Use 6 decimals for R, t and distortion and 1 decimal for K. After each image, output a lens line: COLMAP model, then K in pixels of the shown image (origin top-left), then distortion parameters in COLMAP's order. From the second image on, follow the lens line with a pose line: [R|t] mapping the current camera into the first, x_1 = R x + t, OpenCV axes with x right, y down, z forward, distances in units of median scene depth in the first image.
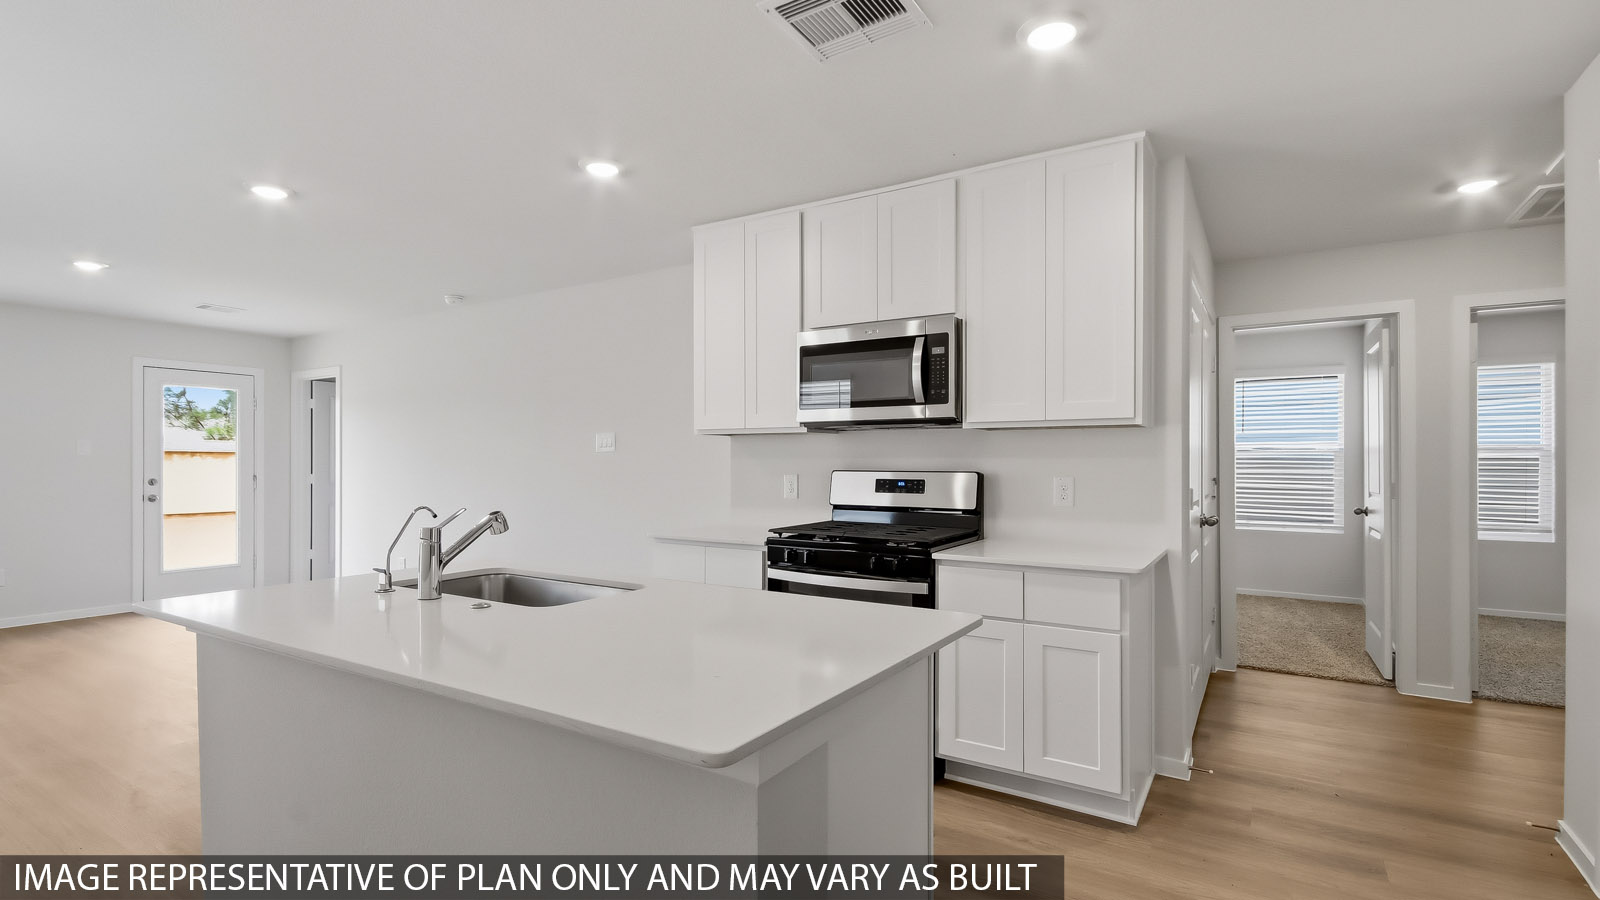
lens RADIAL K [[749.9, 0, 806.7], [0, 749.9, 460.1], [0, 0, 1]] dist [0.013808, -0.000876]
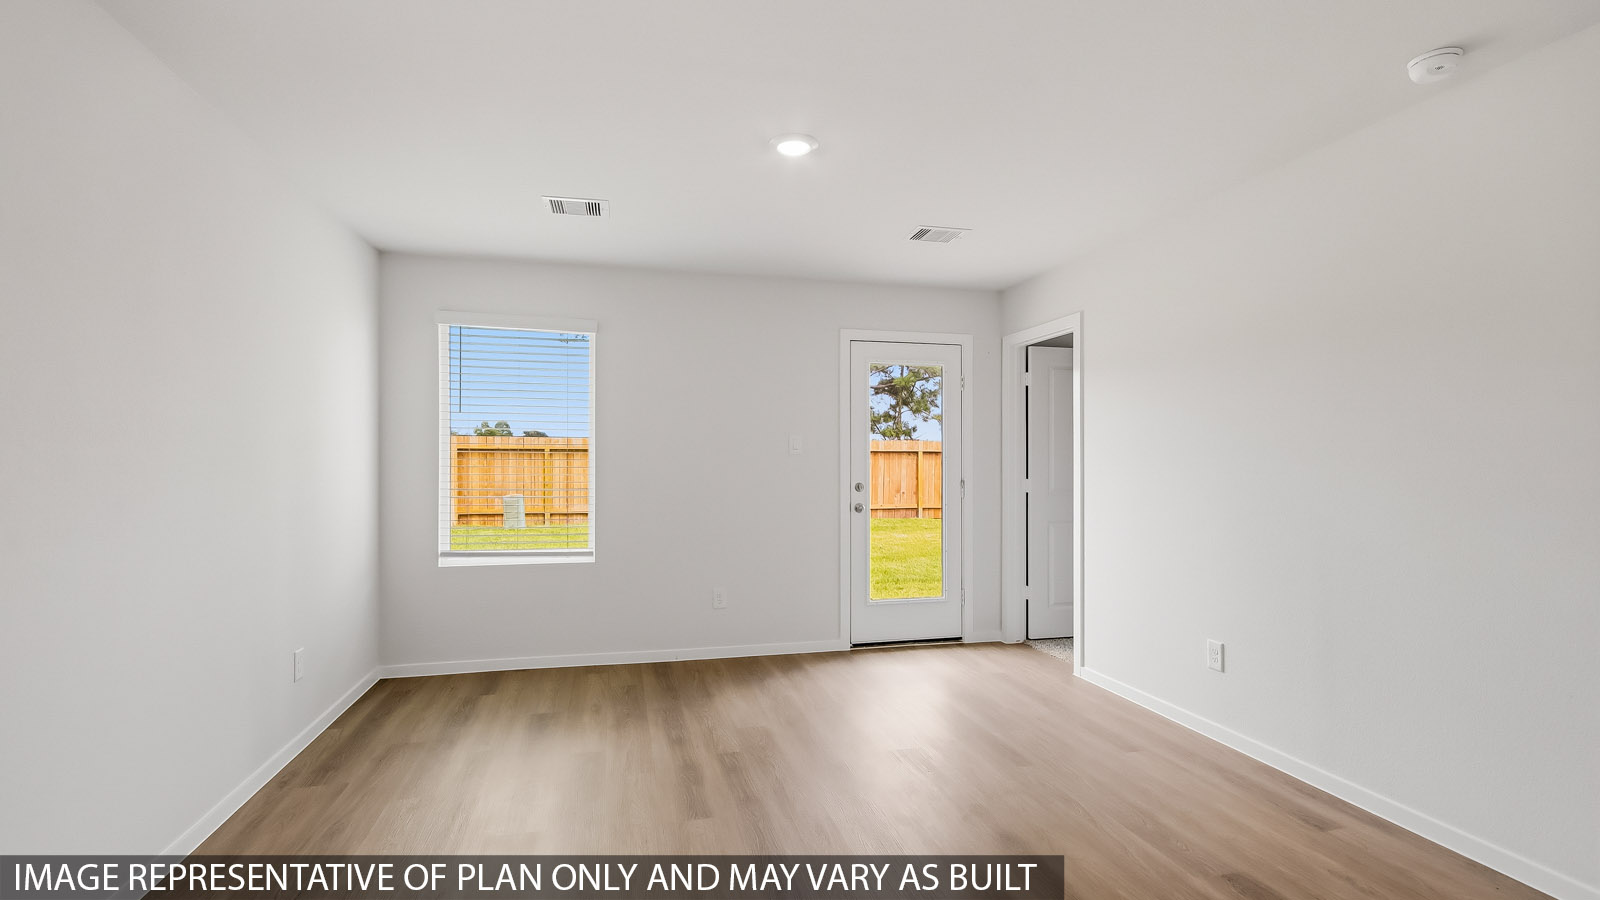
lens RADIAL K [[749.9, 0, 800.0], [0, 749.9, 460.4], [0, 0, 1]] dist [0.013808, -0.000876]
pose [[0.718811, 0.000814, -0.695205, -0.368692], [0.001296, 0.999996, 0.002511, -0.000796], [0.695204, -0.002706, 0.718807, 0.400308]]
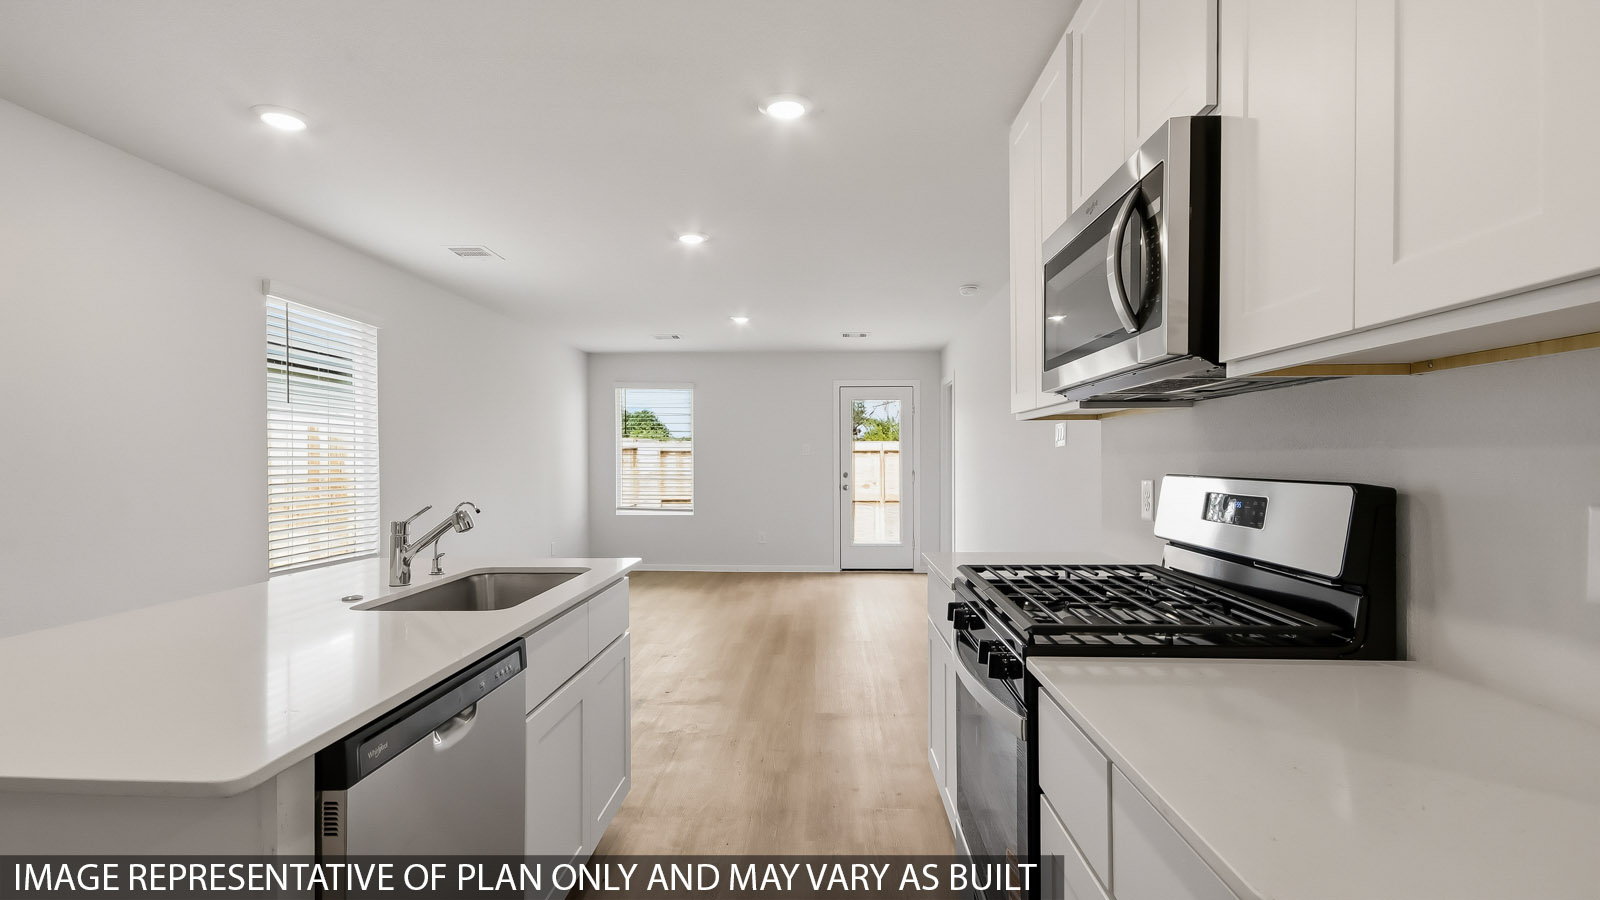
lens RADIAL K [[749.9, 0, 805.2], [0, 749.9, 456.0], [0, 0, 1]] dist [0.013808, -0.000876]
pose [[0.505278, -0.005833, -0.862937, 0.214760], [0.005070, 0.999980, -0.003791, 0.001176], [0.862942, -0.002459, 0.505298, 0.287768]]
